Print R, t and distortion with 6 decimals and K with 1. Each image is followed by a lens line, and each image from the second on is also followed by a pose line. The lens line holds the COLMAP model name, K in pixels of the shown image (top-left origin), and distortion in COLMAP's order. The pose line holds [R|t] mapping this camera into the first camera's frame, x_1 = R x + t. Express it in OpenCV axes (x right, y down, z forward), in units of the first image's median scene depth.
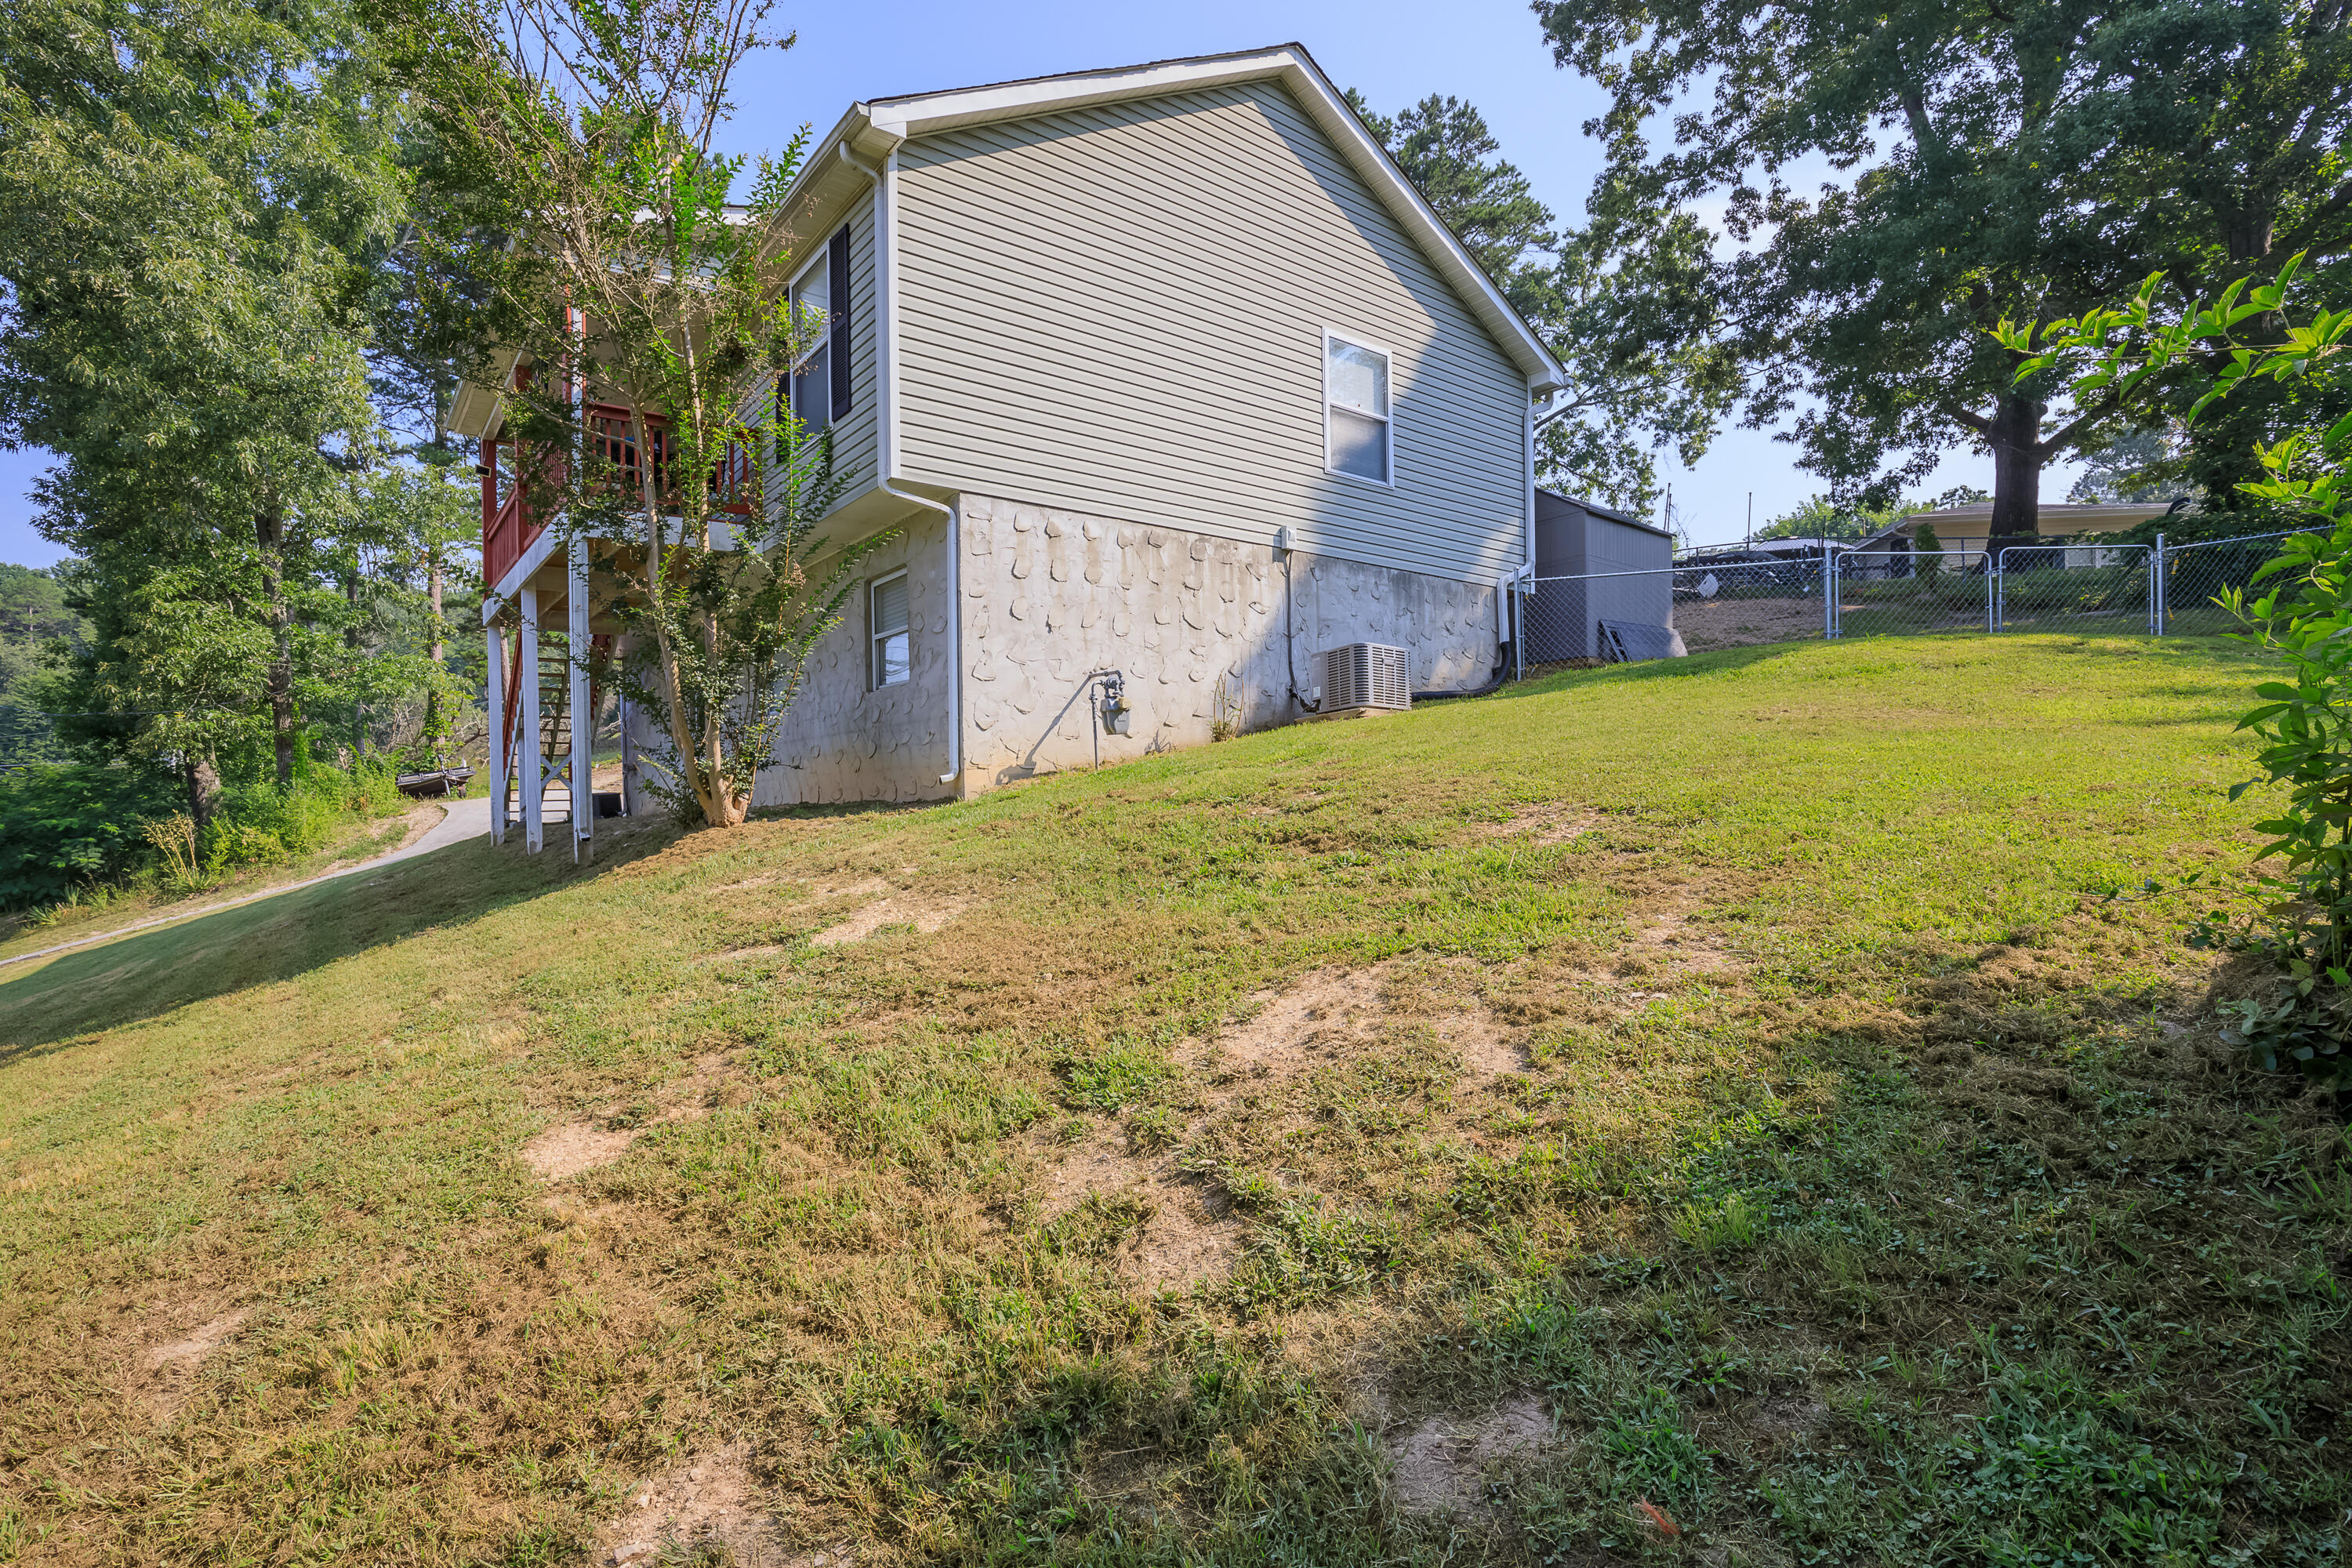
lens RADIAL K [[1112.3, 0, 1149.9], [0, 1112.3, 796.9], [0, 0, 1]] dist [-0.025553, 0.000389]
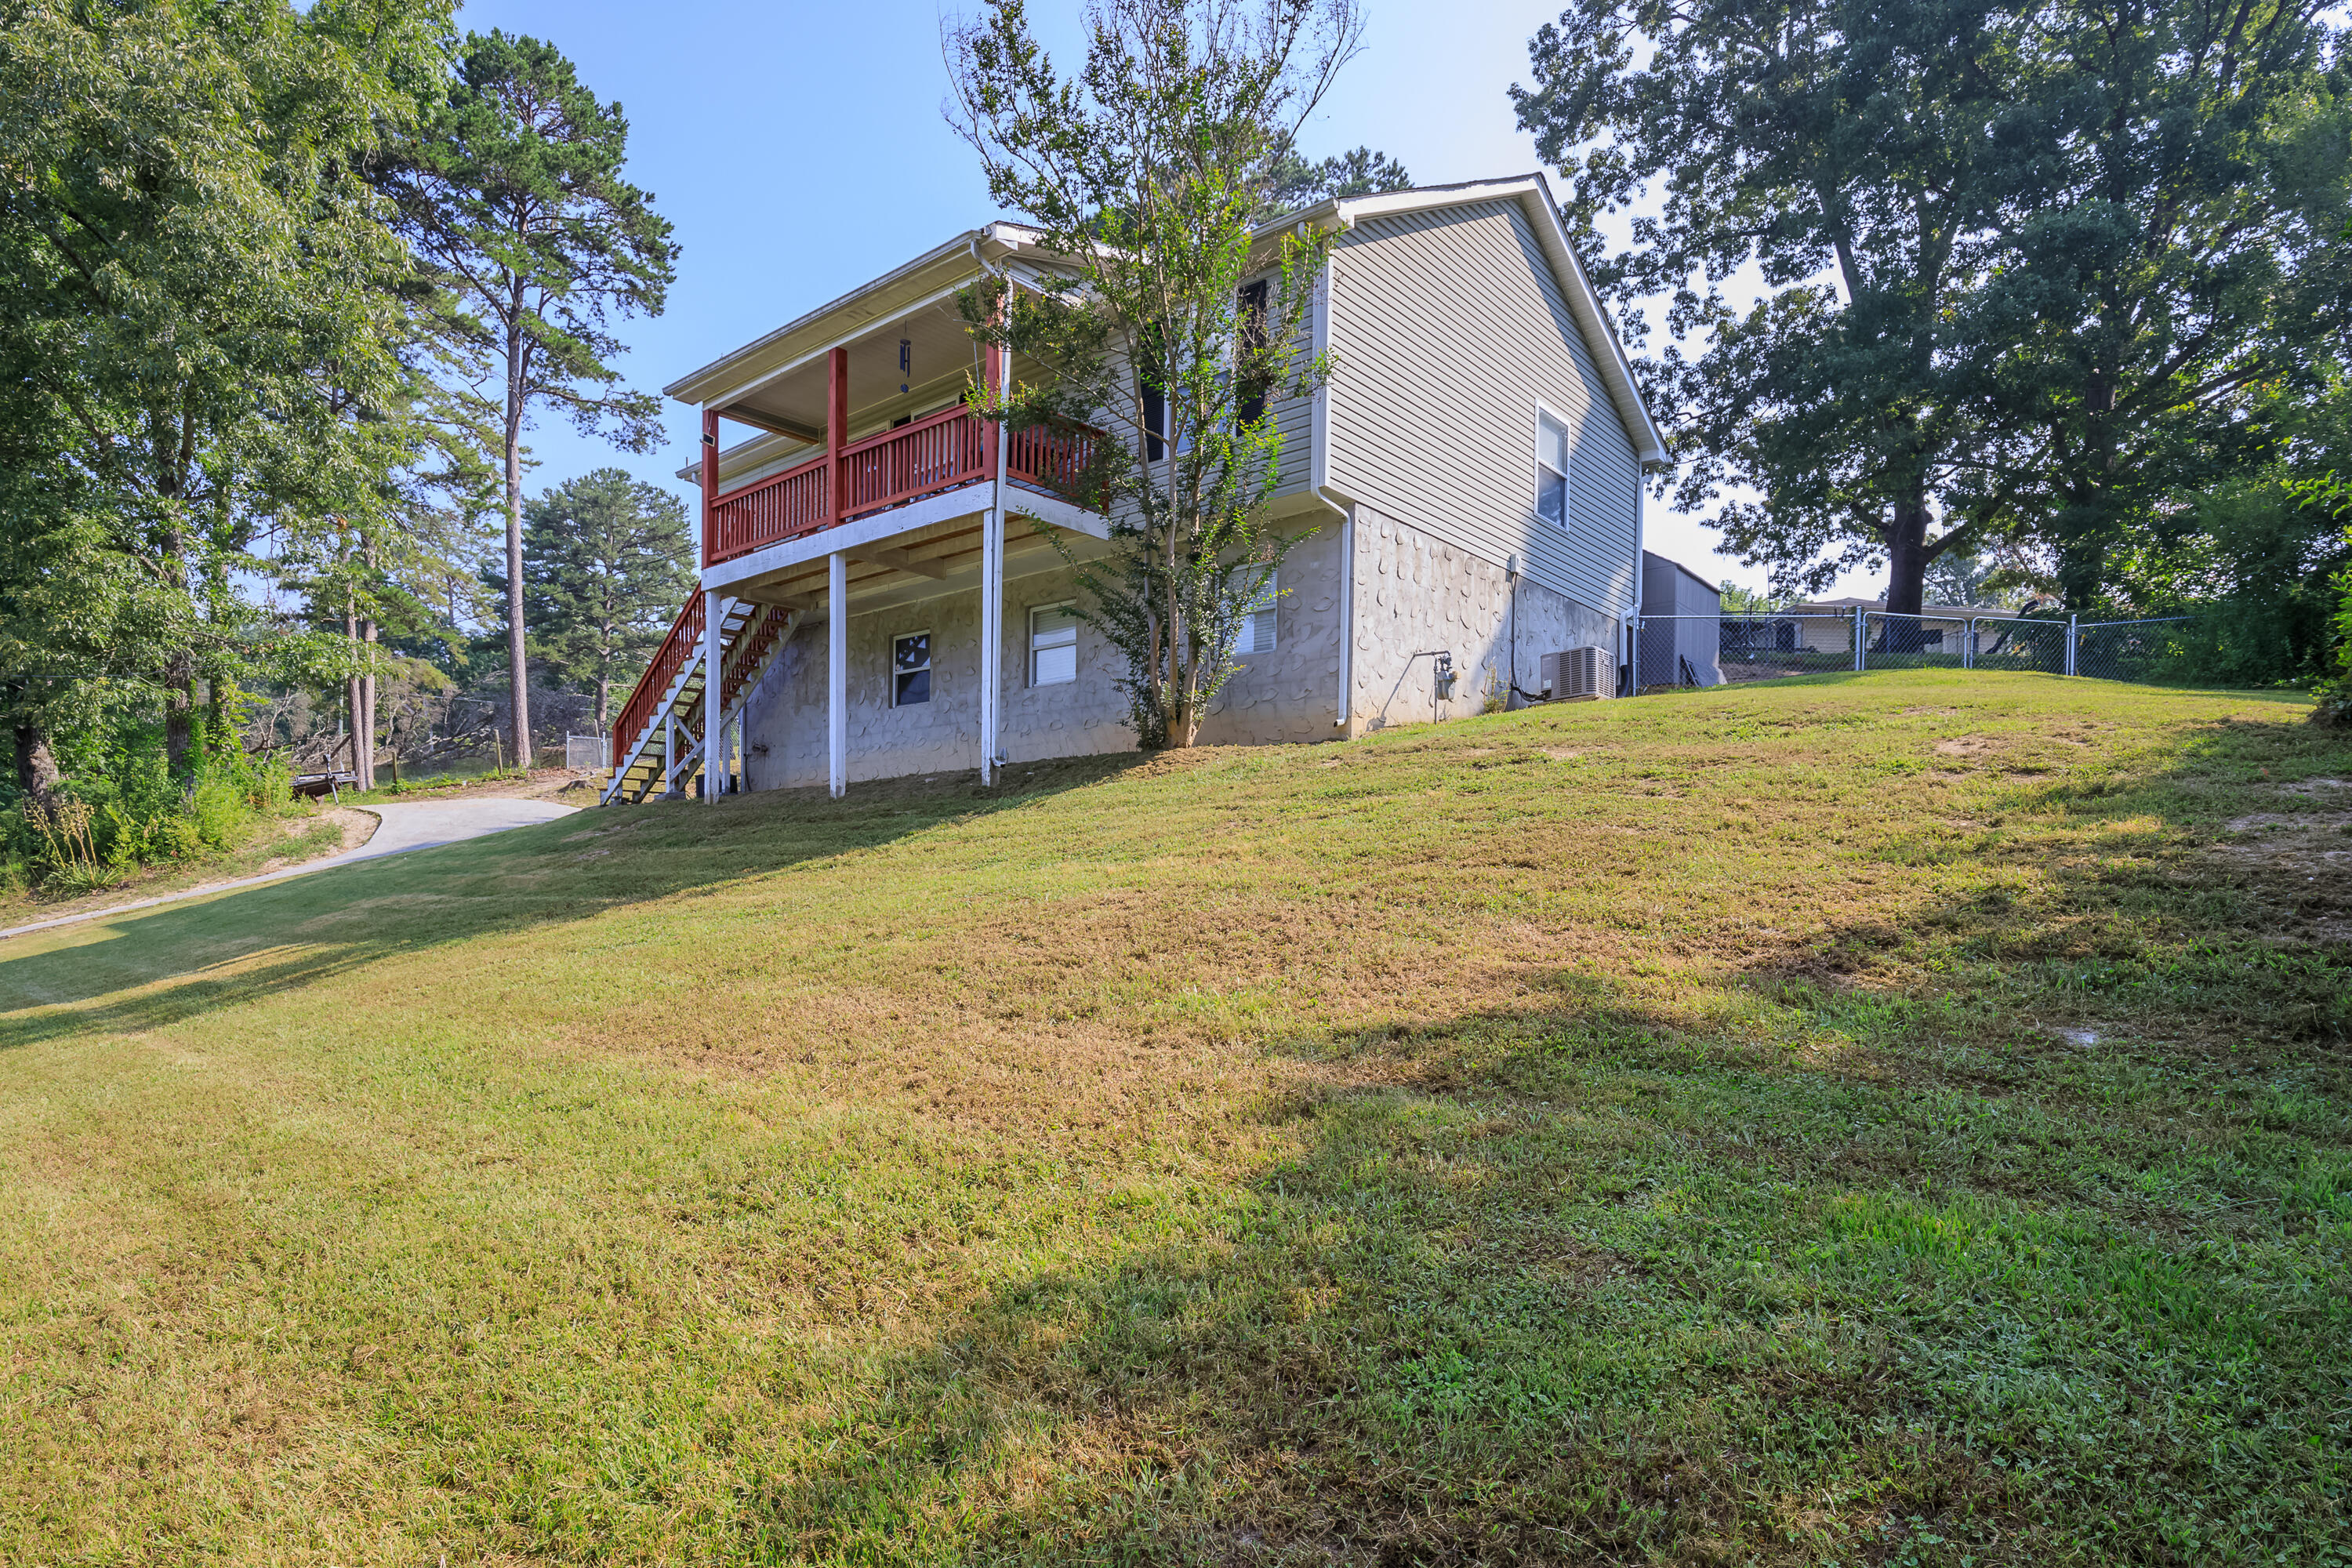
lens RADIAL K [[1265.3, 0, 1176.4], [0, 1265.3, 901.2], [0, 0, 1]] dist [-0.021891, 0.000683]
pose [[0.977069, 0.024558, 0.211500, -0.241093], [-0.026645, 0.999620, 0.007023, 0.066731], [-0.211247, -0.012497, 0.977353, -0.144541]]
